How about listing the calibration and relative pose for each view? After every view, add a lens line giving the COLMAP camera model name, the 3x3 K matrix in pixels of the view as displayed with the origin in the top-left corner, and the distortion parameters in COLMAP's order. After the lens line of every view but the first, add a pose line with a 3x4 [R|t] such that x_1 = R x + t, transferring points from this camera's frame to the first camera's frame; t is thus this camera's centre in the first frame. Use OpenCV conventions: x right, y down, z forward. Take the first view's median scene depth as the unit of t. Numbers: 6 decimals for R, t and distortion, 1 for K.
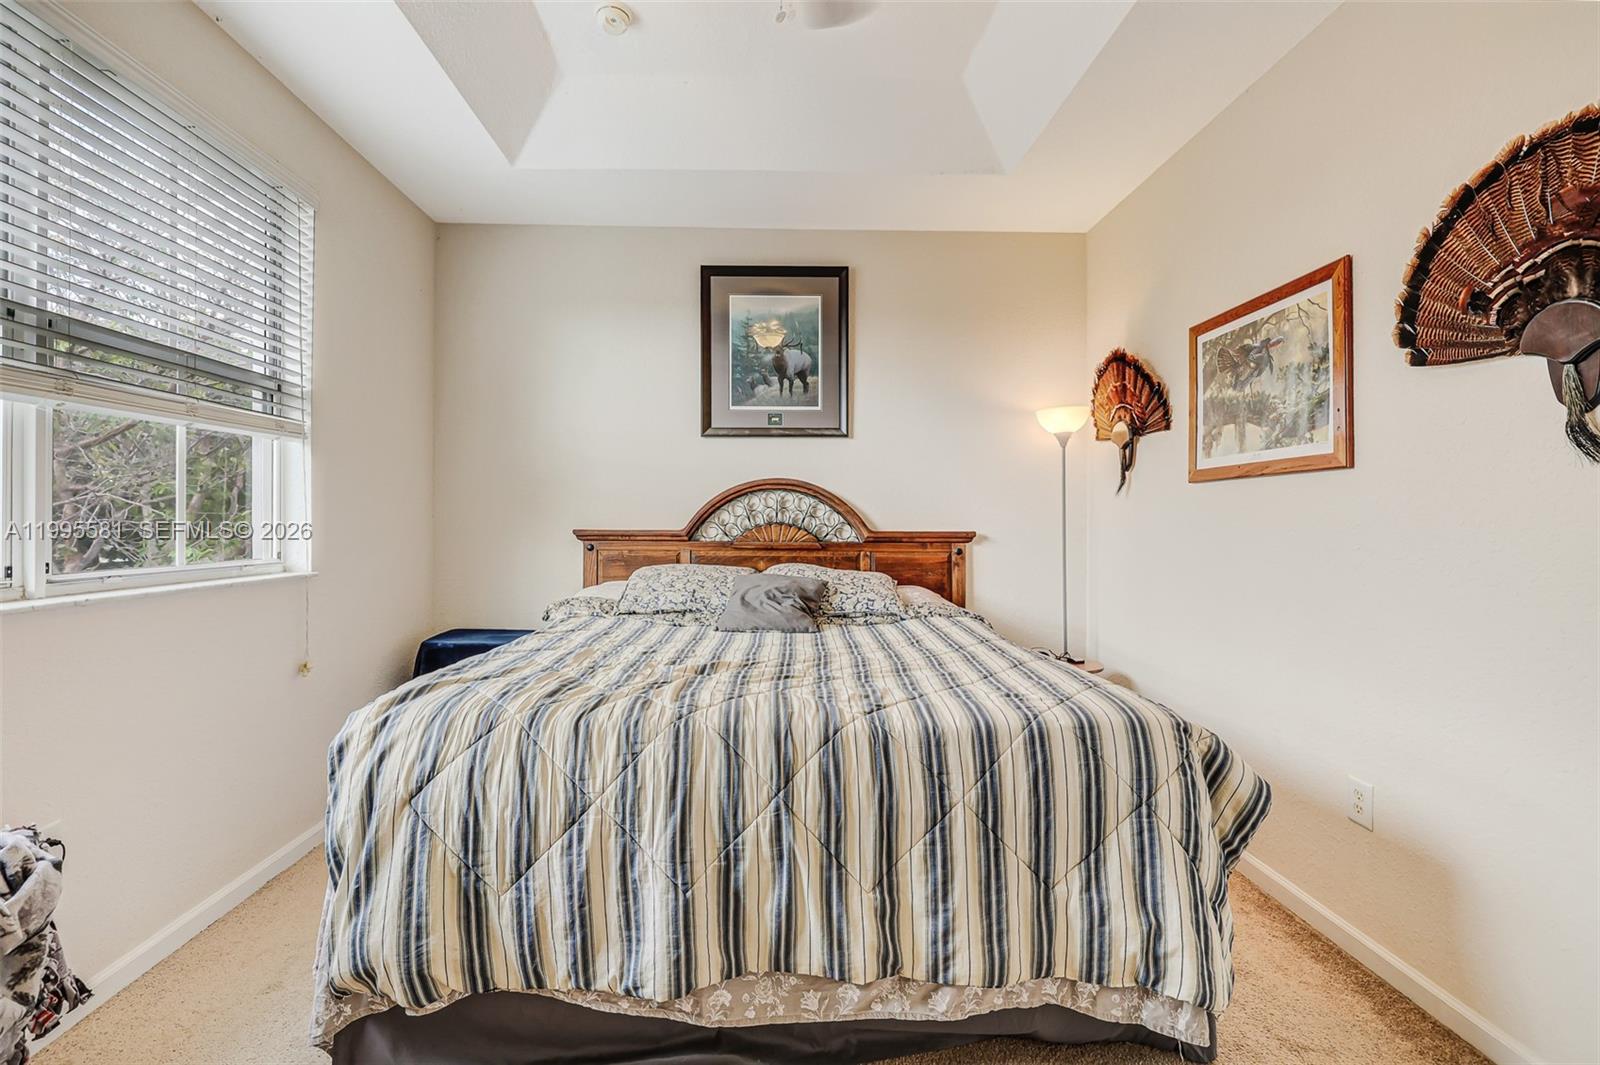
lens RADIAL K [[675.7, 0, 809.4], [0, 675.7, 531.0], [0, 0, 1]] dist [-0.000710, -0.001148]
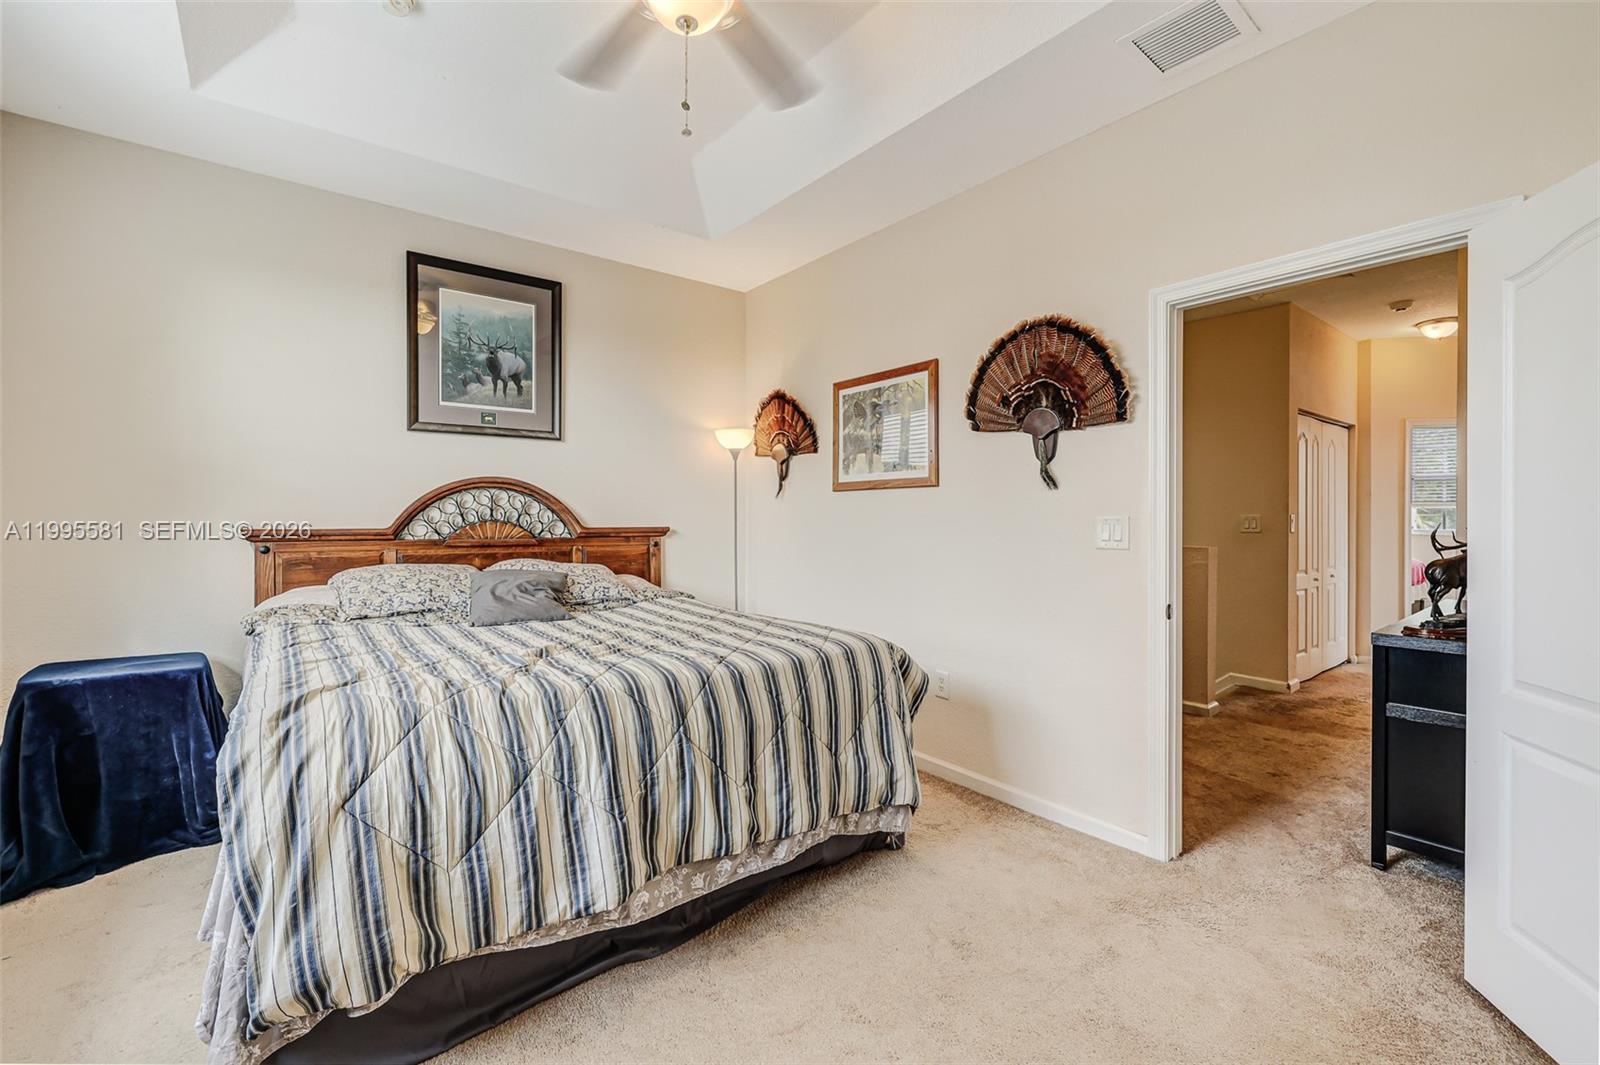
lens RADIAL K [[675.7, 0, 762.6], [0, 675.7, 537.9], [0, 0, 1]] dist [-0.000710, -0.001148]
pose [[0.817002, -0.019813, 0.576294, -0.519025], [0.010101, 0.999748, 0.020053, -0.003178], [-0.576546, -0.010562, 0.816996, -0.120180]]
